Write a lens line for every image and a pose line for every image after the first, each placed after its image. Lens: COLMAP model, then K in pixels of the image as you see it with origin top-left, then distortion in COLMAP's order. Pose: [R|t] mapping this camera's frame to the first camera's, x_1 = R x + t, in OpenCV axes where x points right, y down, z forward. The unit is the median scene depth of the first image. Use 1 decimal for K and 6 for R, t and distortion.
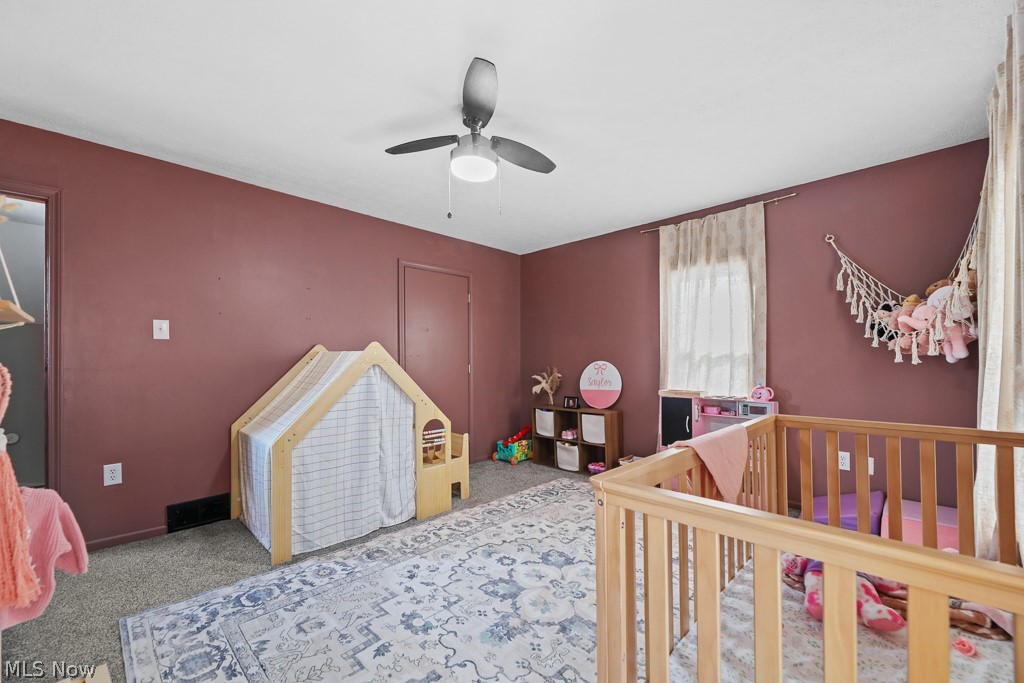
lens RADIAL K [[422.3, 0, 514.6], [0, 422.3, 351.3], [0, 0, 1]] dist [-0.000436, -0.000460]
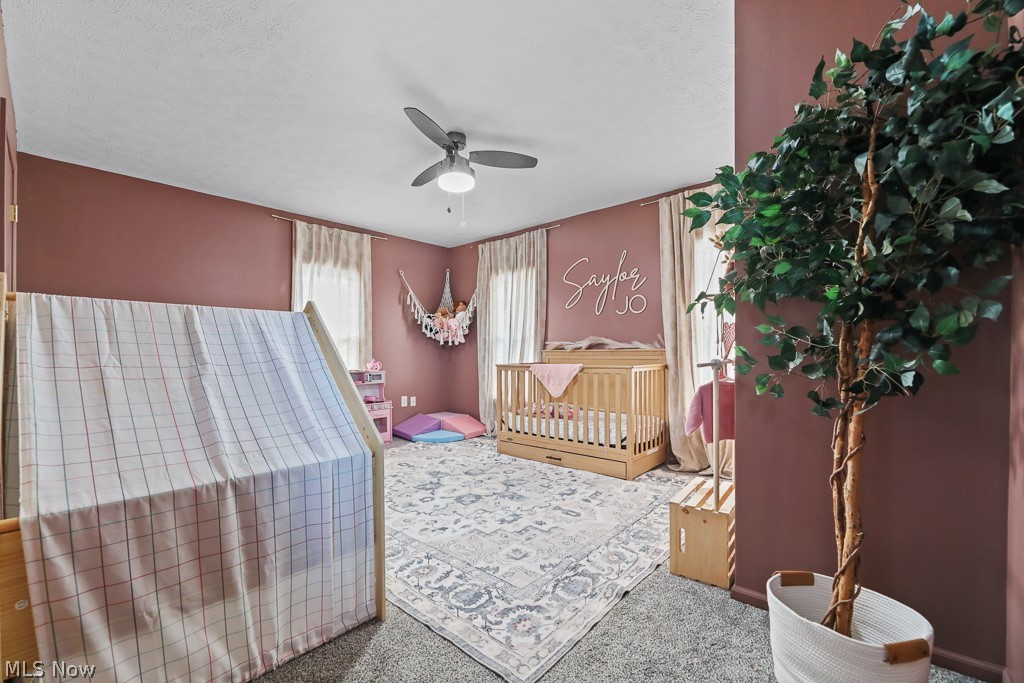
lens RADIAL K [[422.3, 0, 514.6], [0, 422.3, 351.3], [0, 0, 1]] dist [-0.000436, -0.000460]
pose [[-0.063939, 0.008372, 0.997919, -1.303066], [-0.007519, 0.999932, -0.008871, 0.080930], [-0.997925, -0.008071, -0.063872, 0.859998]]
